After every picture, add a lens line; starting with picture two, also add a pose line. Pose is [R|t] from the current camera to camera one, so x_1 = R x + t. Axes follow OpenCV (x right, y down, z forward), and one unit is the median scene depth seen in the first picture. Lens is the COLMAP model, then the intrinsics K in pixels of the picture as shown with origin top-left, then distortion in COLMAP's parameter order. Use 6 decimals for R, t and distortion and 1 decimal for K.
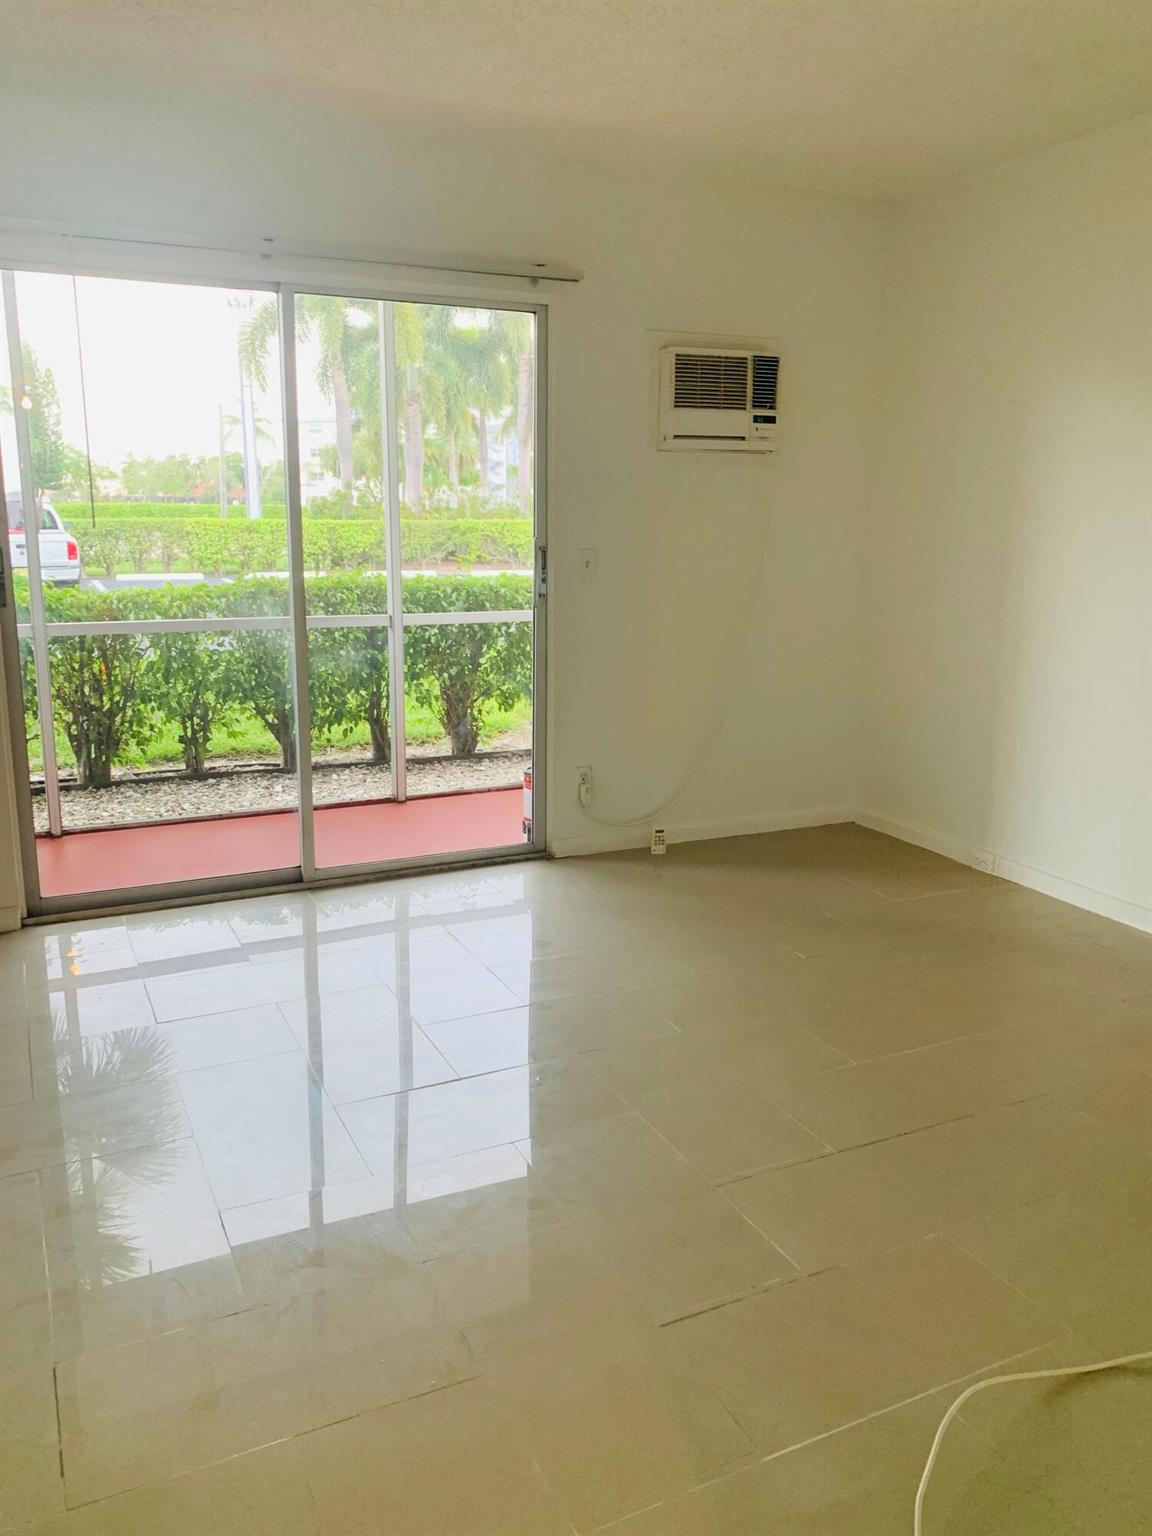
lens RADIAL K [[1181.1, 0, 573.9], [0, 1181.1, 767.1], [0, 0, 1]] dist [0.000683, -0.000338]
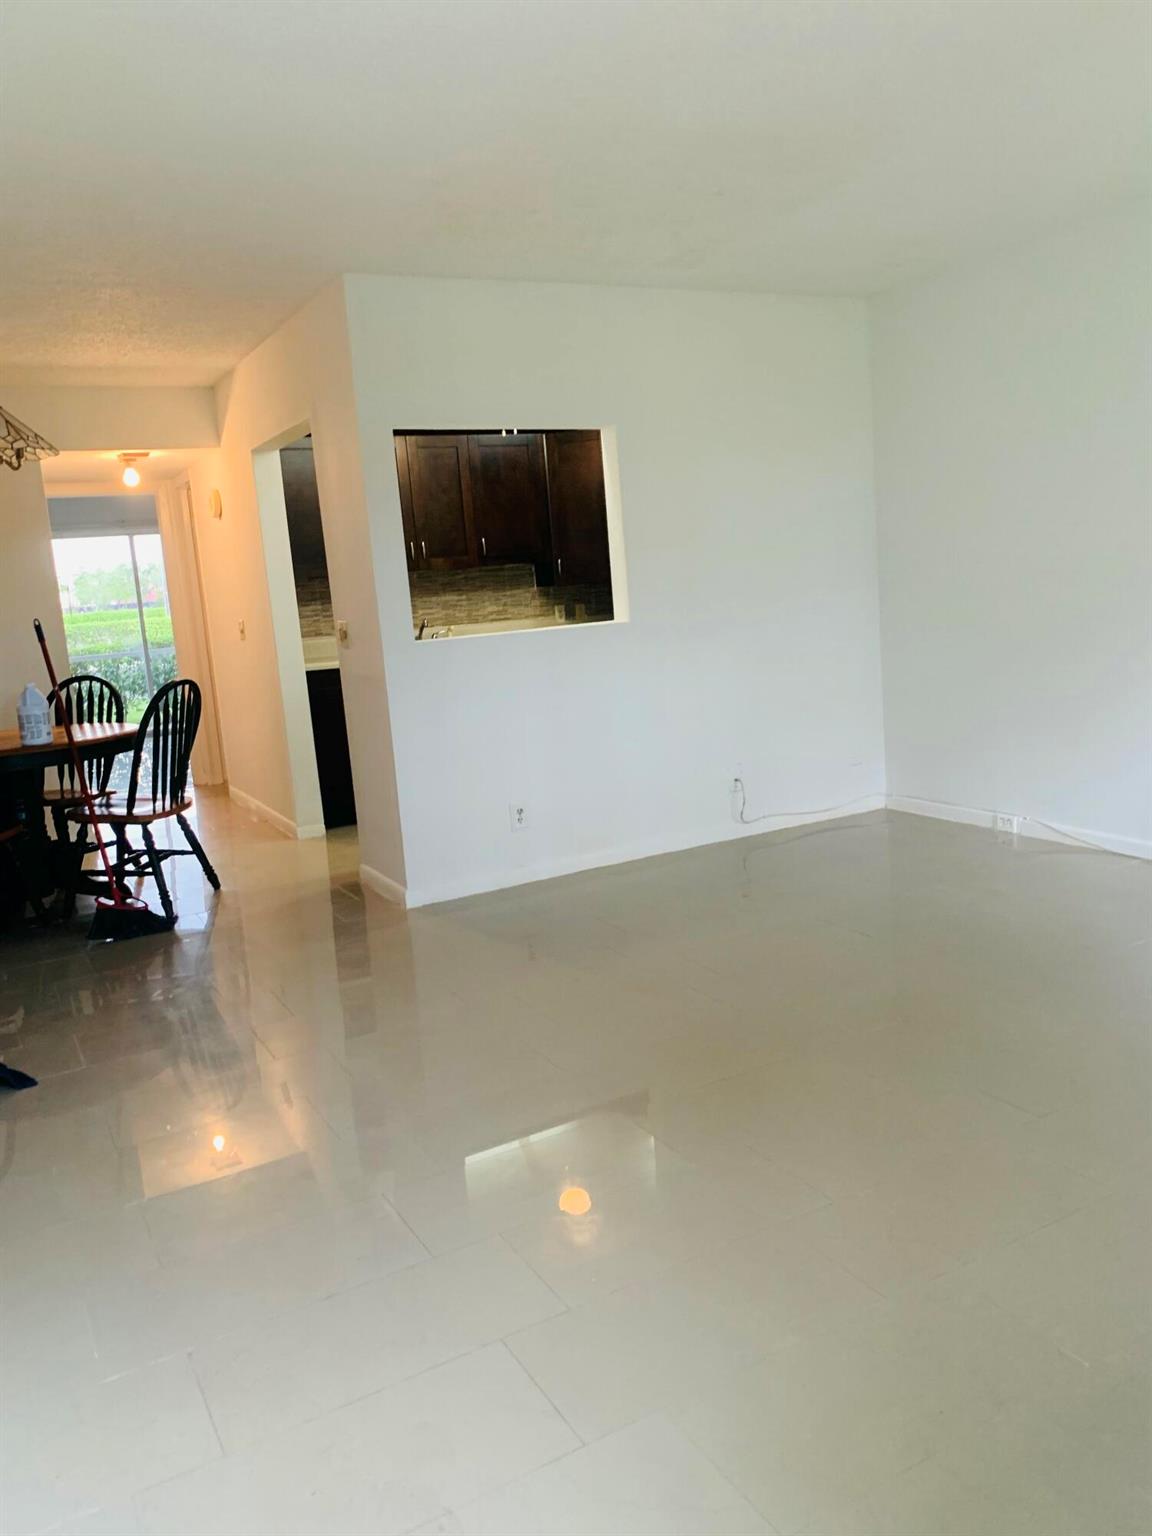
lens RADIAL K [[1181.1, 0, 577.6], [0, 1181.1, 767.5], [0, 0, 1]] dist [0.000683, -0.000338]
pose [[0.995579, -0.089416, 0.028762, 0.068702], [0.090919, 0.994280, -0.056041, 0.042507], [-0.023587, 0.058409, 0.998014, -0.183274]]
